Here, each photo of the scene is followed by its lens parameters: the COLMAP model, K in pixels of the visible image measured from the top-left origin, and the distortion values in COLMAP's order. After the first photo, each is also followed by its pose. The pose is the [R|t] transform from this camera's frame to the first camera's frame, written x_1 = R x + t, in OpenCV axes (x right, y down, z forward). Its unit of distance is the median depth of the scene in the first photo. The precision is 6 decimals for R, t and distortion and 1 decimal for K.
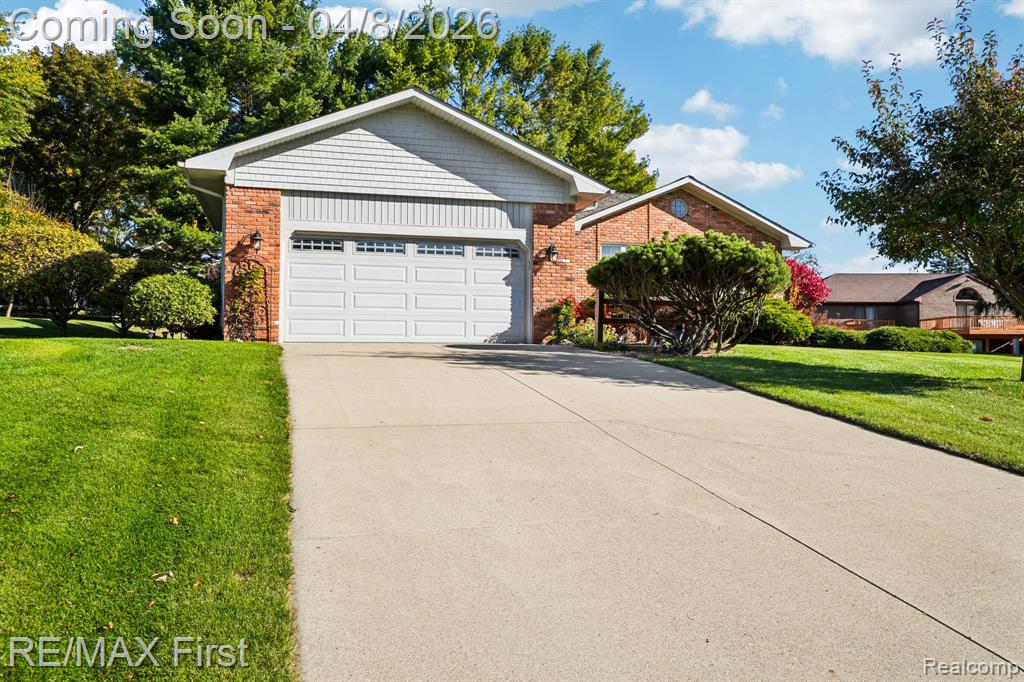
lens RADIAL K [[850.4, 0, 479.1], [0, 850.4, 343.3], [0, 0, 1]] dist [-0.059499, 0.001242]
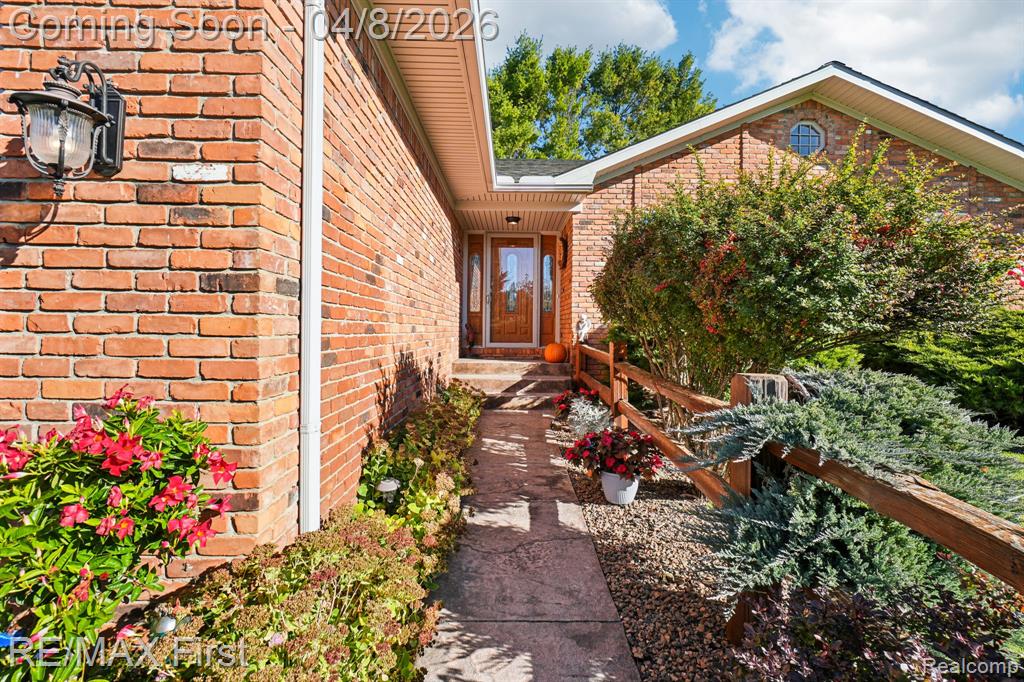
lens RADIAL K [[460.2, 0, 517.4], [0, 460.2, 324.4], [0, 0, 1]] dist [-0.014341, 0.000037]
pose [[0.966844, -0.000225, -0.255368, 0.136376], [0.002355, 0.999965, 0.008035, -0.049641], [0.255357, -0.008370, 0.966811, 0.680908]]
